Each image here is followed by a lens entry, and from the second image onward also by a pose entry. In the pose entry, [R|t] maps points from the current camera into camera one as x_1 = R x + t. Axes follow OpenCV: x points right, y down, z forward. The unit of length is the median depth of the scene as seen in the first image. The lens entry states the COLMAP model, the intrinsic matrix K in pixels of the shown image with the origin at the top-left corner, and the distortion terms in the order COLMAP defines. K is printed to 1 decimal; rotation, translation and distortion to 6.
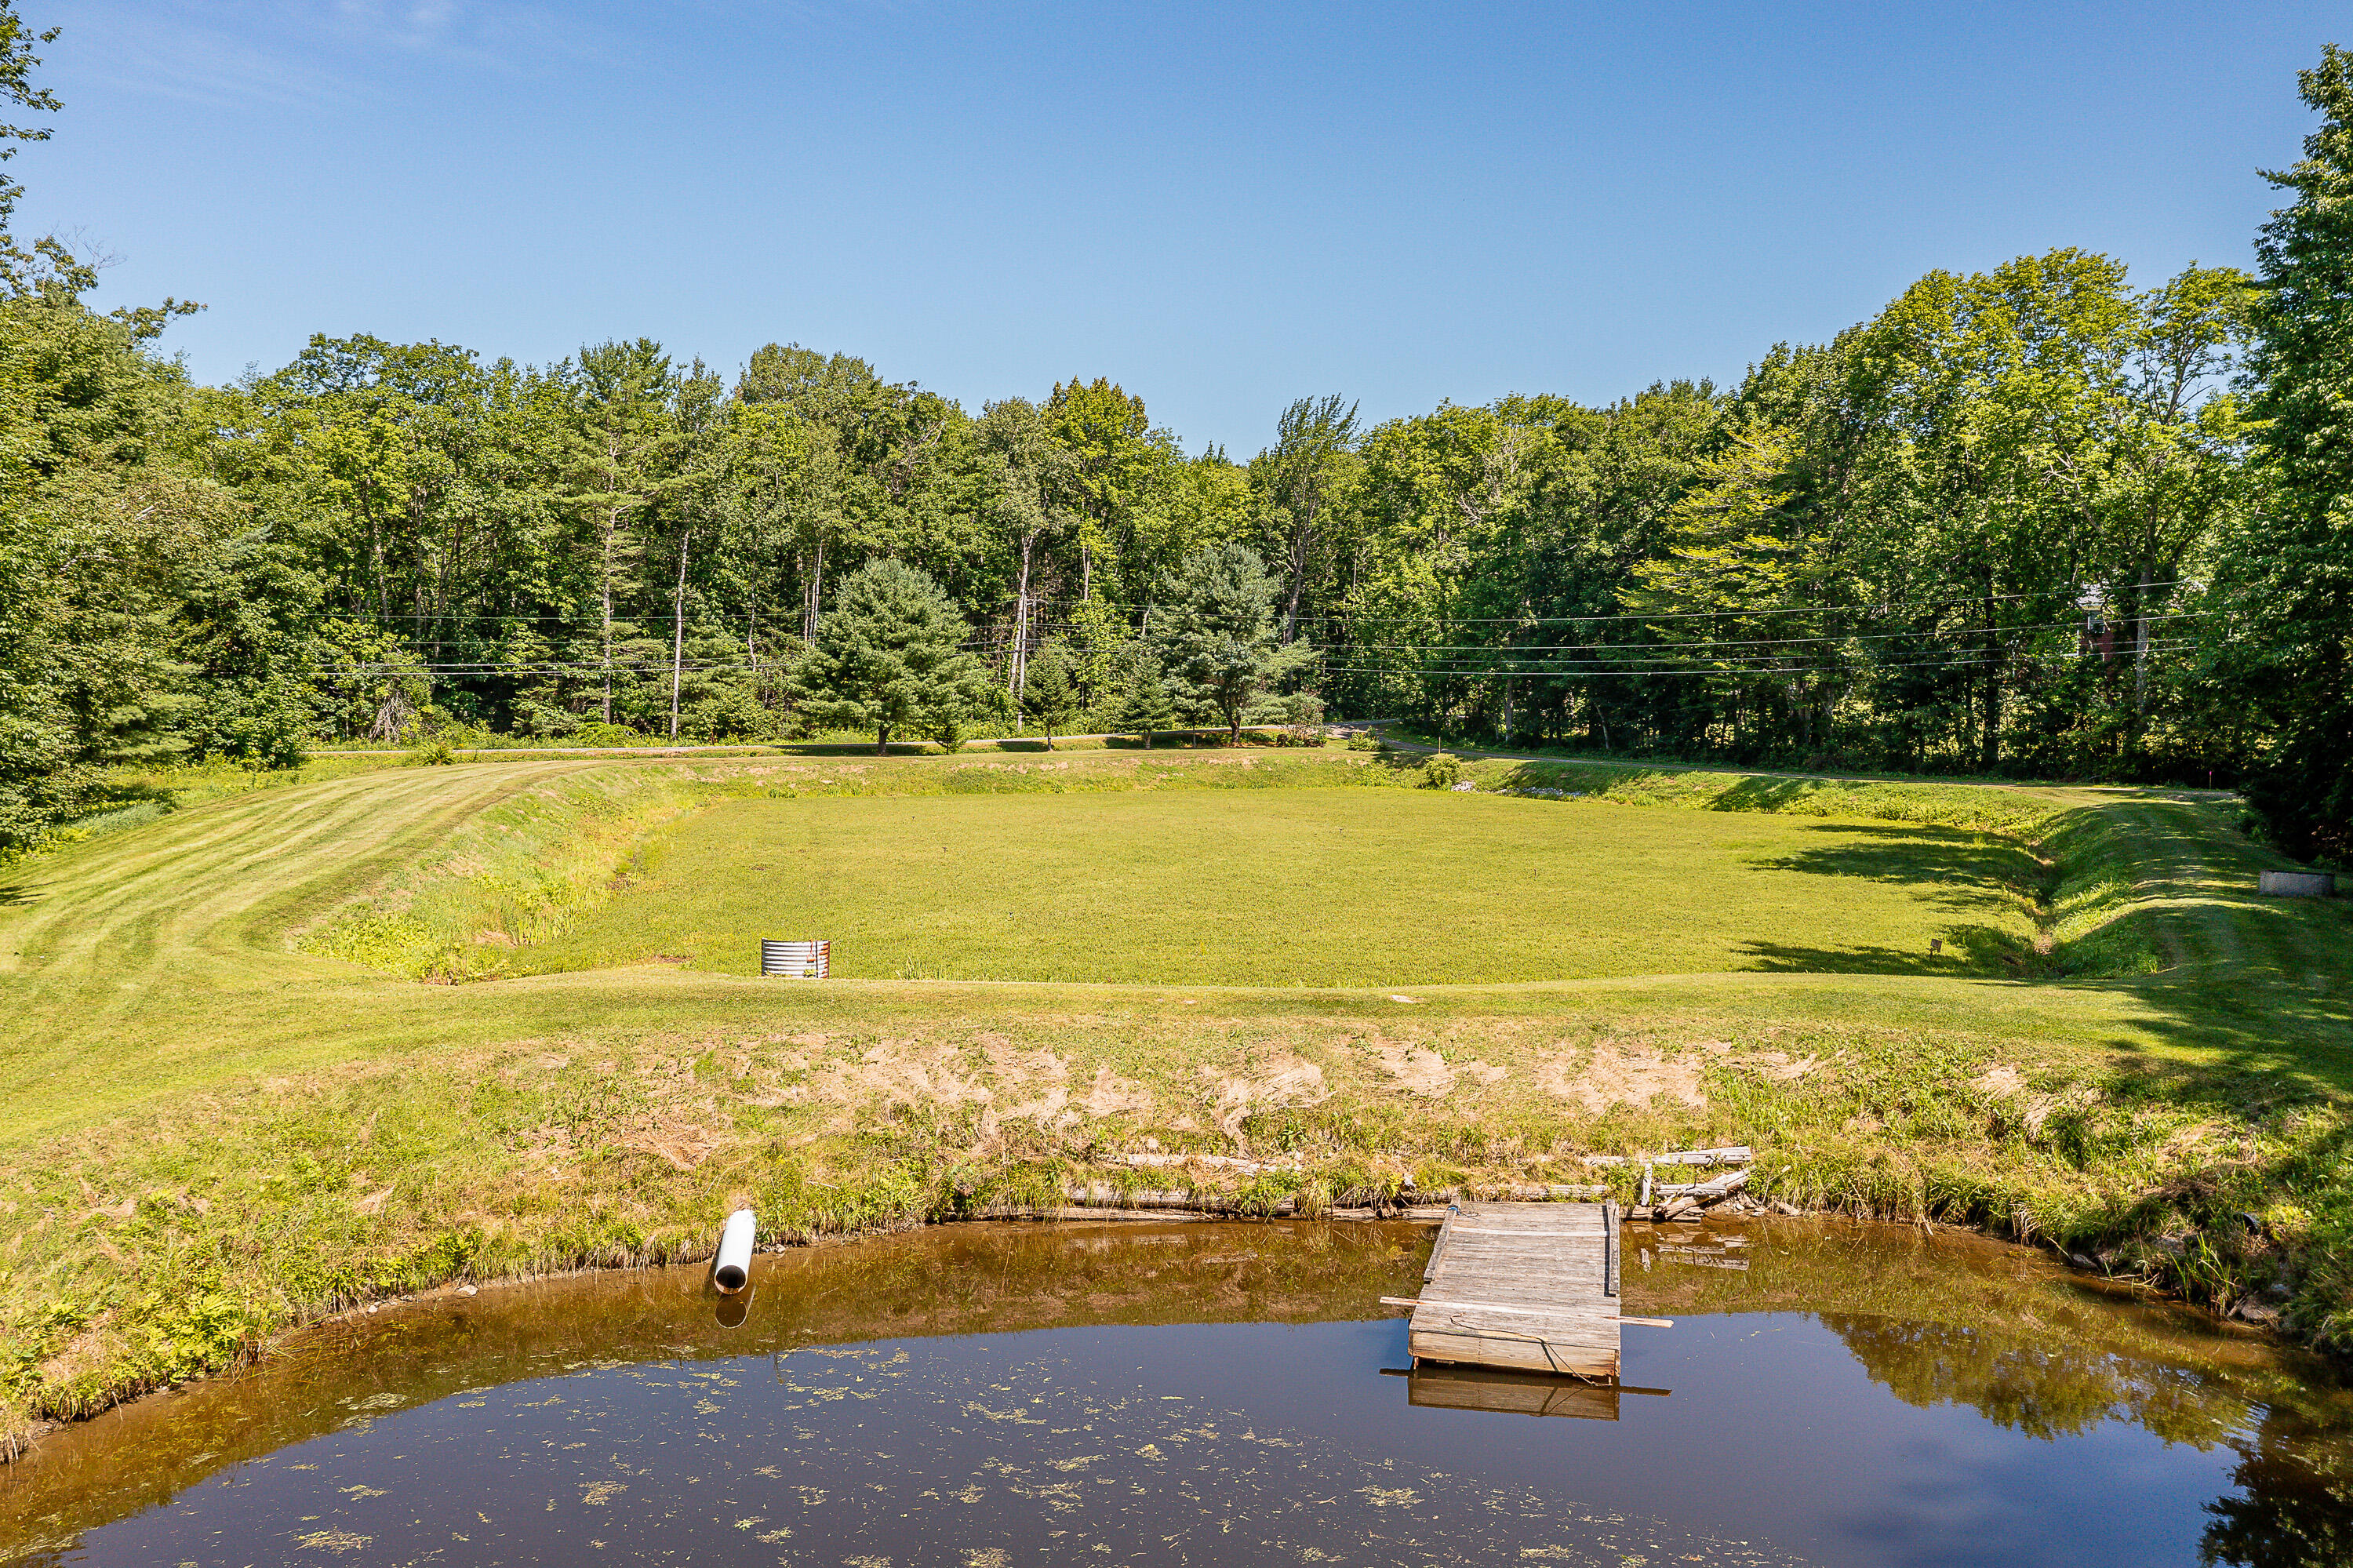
lens RADIAL K [[1867.6, 0, 1159.5], [0, 1867.6, 773.0], [0, 0, 1]] dist [-0.017414, 0.004450]
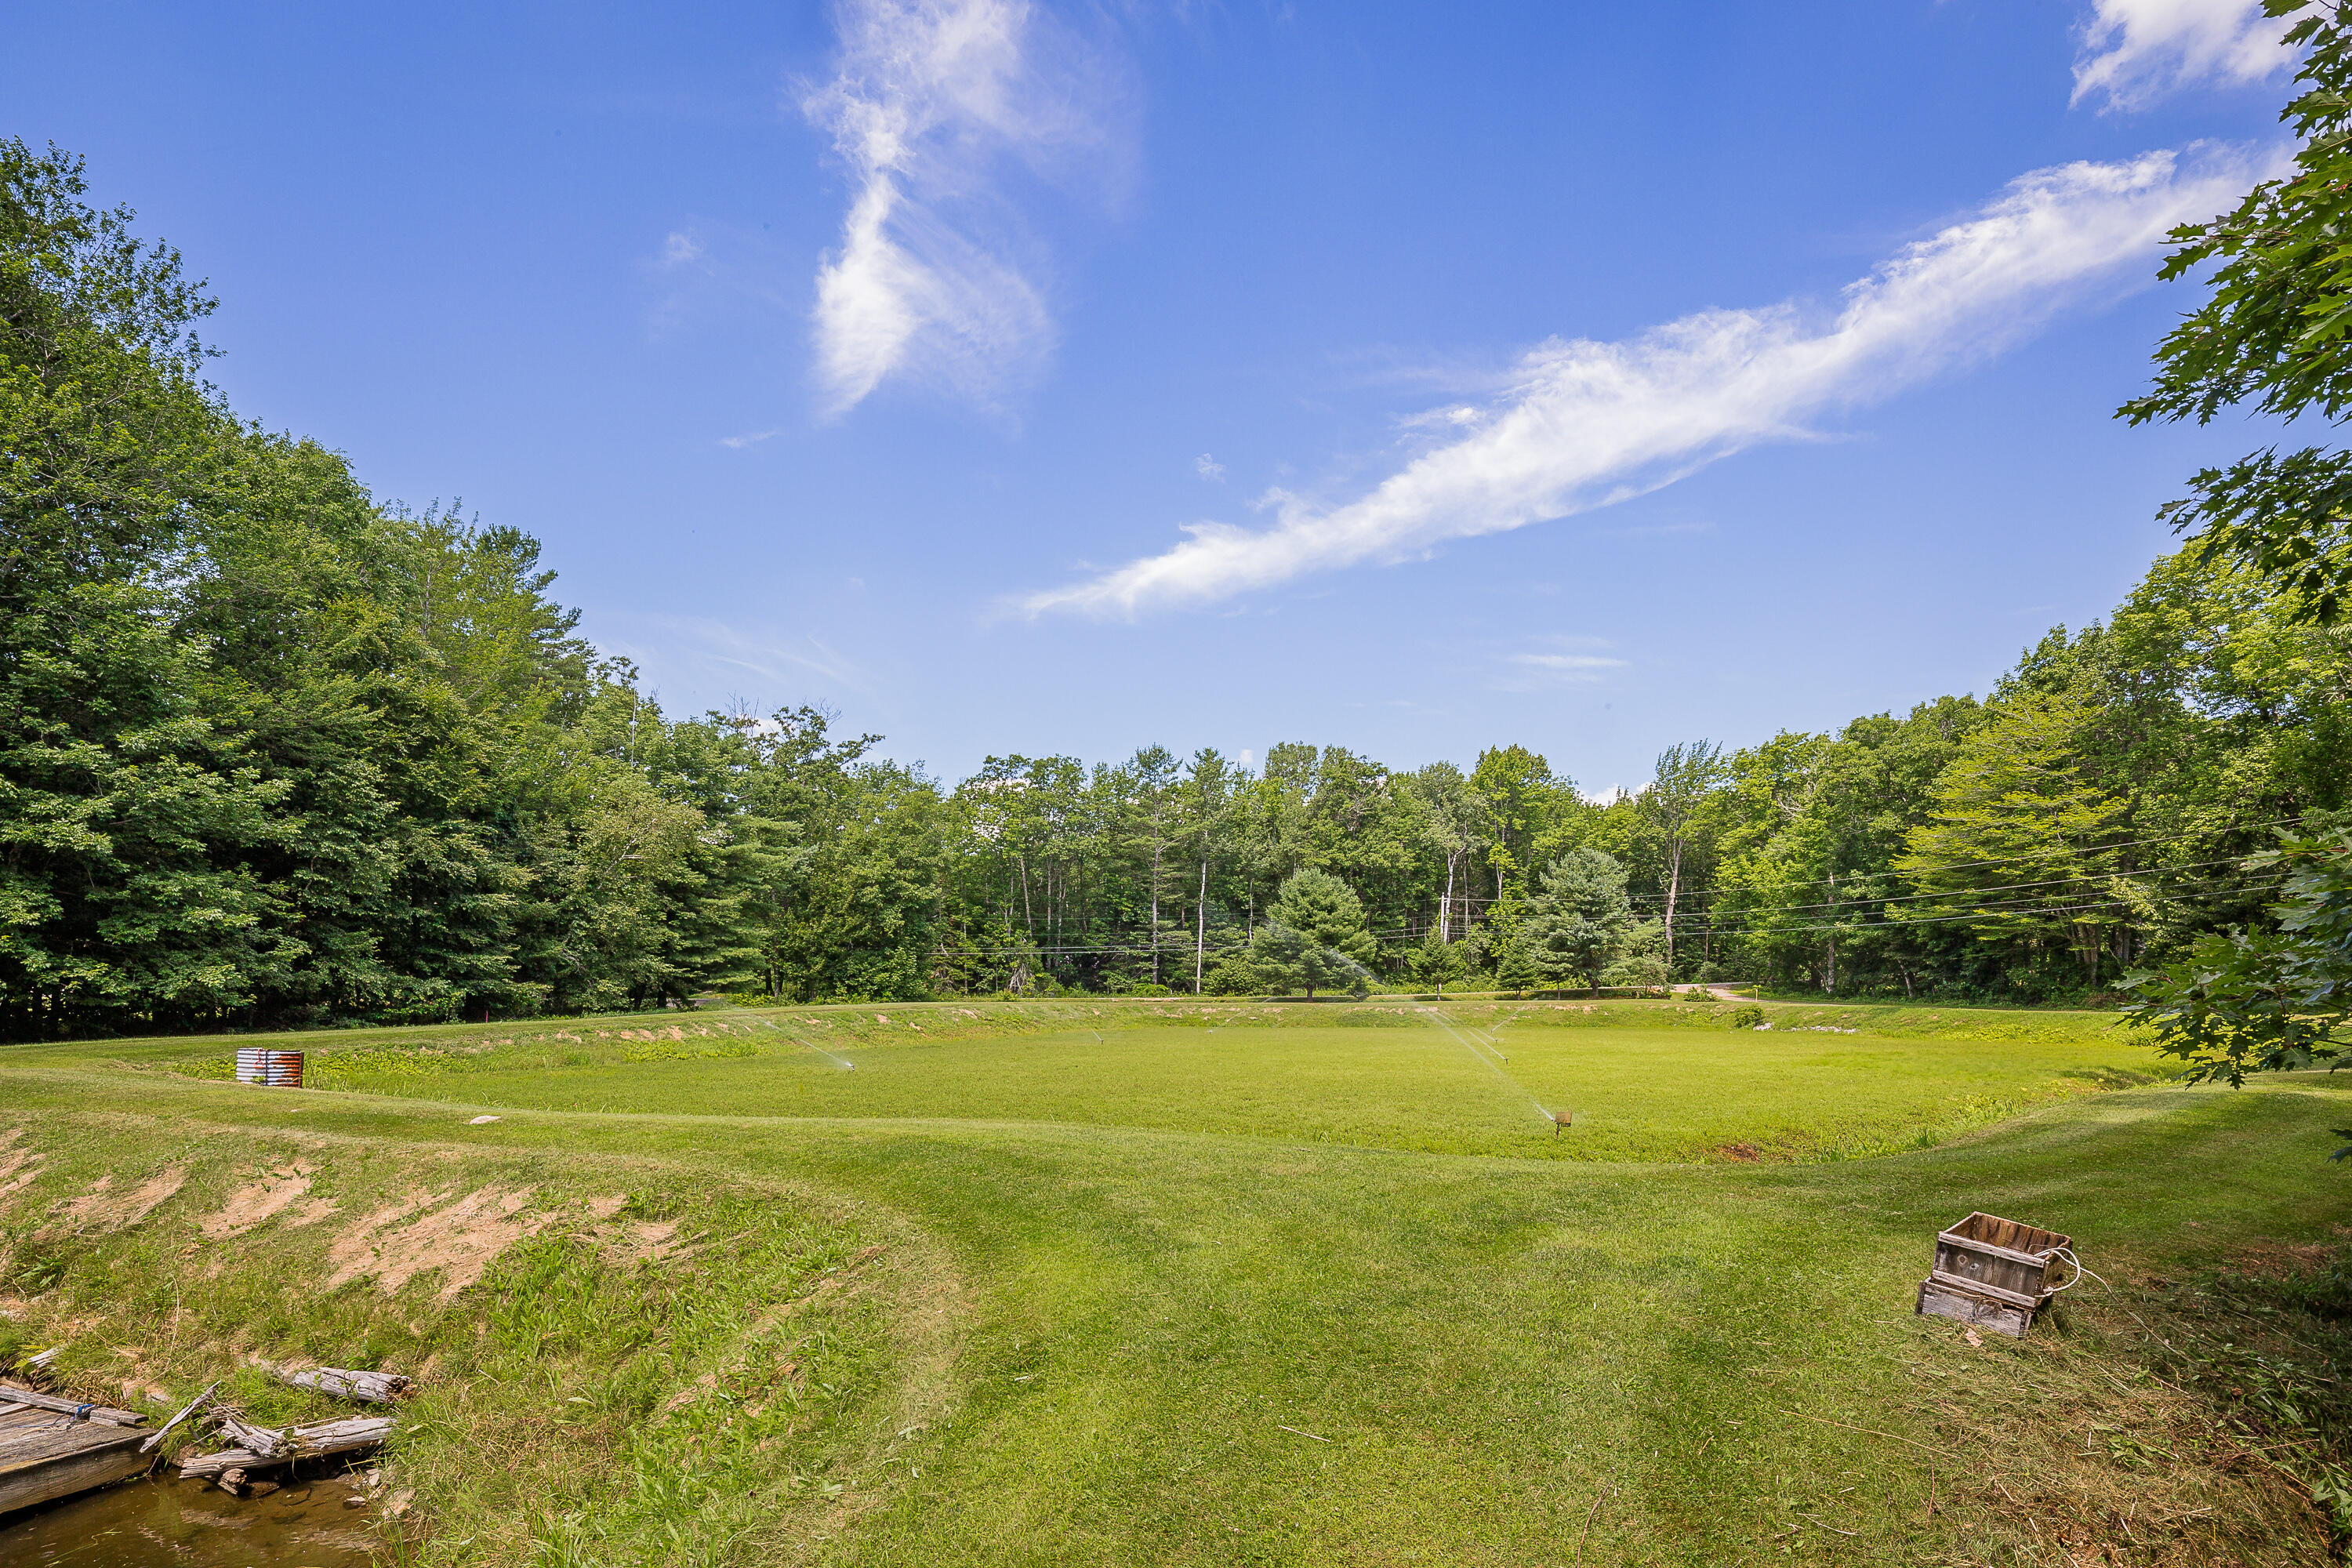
lens RADIAL K [[1118.9, 0, 1150.4], [0, 1118.9, 988.3], [0, 0, 1]] dist [-0.003668, 0.000612]
pose [[0.891485, -0.009050, -0.452959, 0.135383], [-0.011725, 0.999005, -0.043038, 0.018240], [0.452898, 0.043678, 0.890492, 0.155016]]
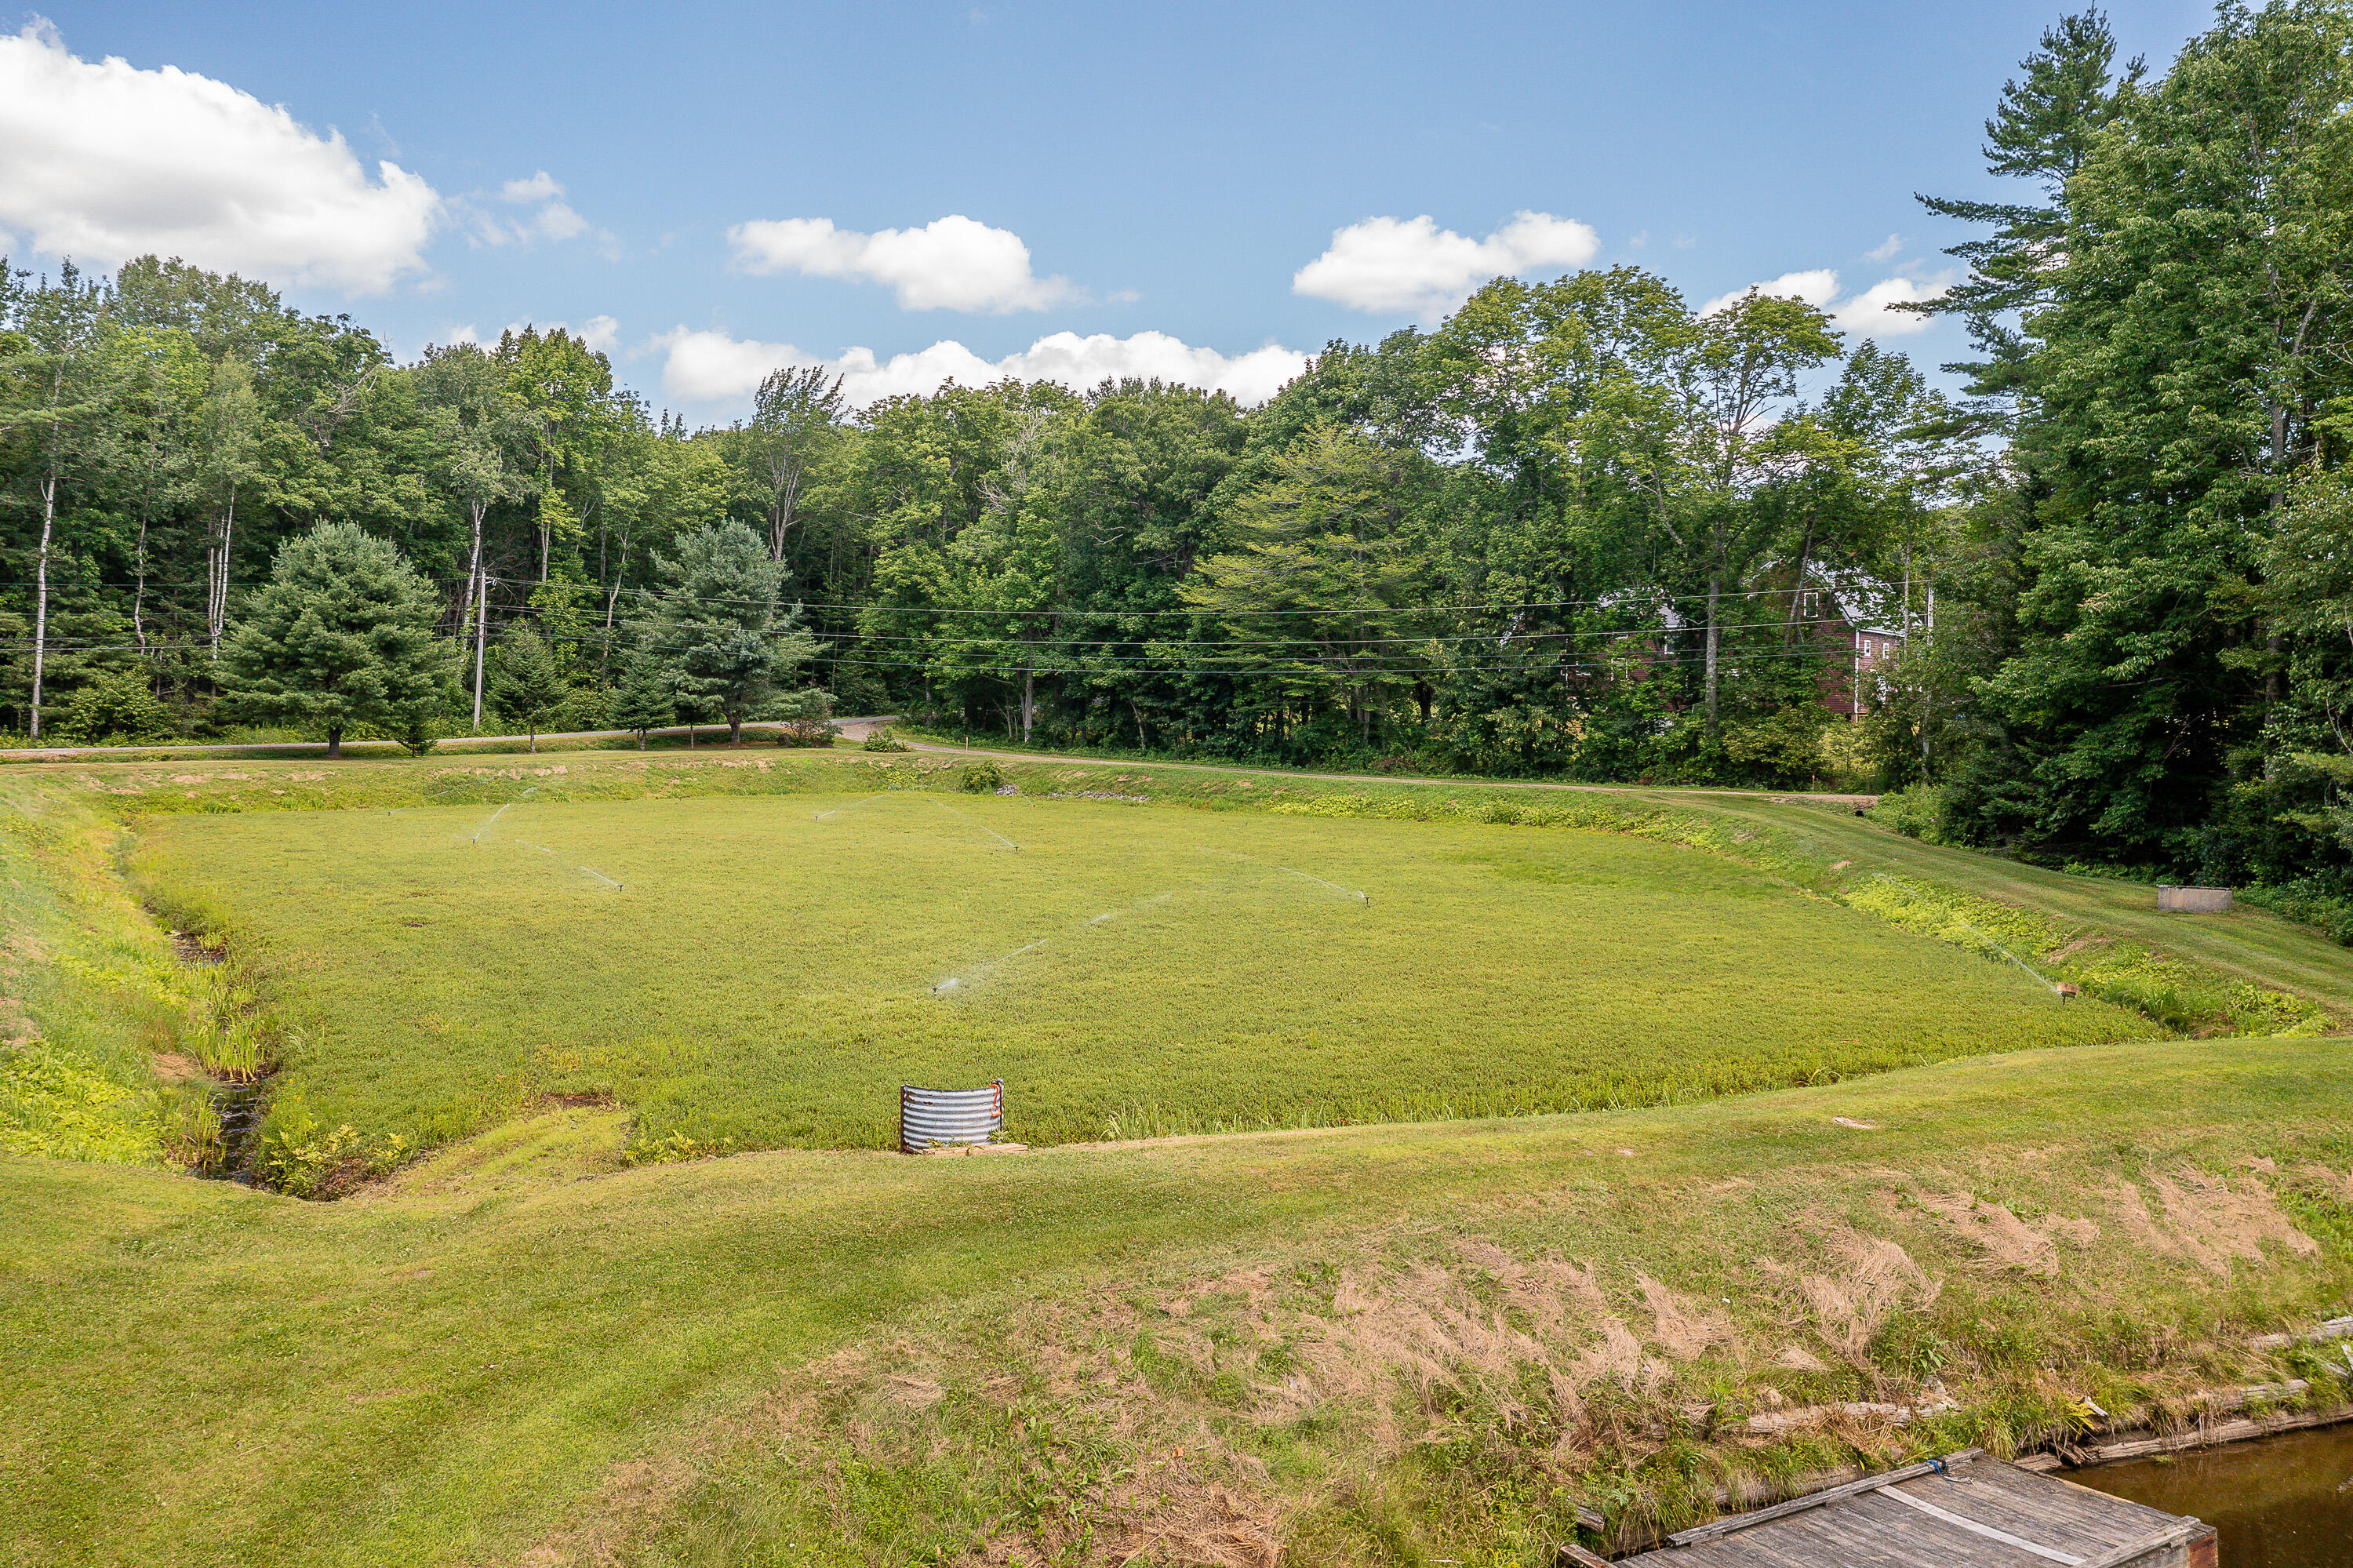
lens RADIAL K [[1867.6, 0, 1172.0], [0, 1867.6, 784.6], [0, 0, 1]] dist [-0.017414, 0.004450]
pose [[0.938025, -0.006621, 0.346503, -0.083876], [0.003467, 0.999947, 0.009719, -0.004568], [-0.346549, -0.007916, 0.937998, 0.090938]]
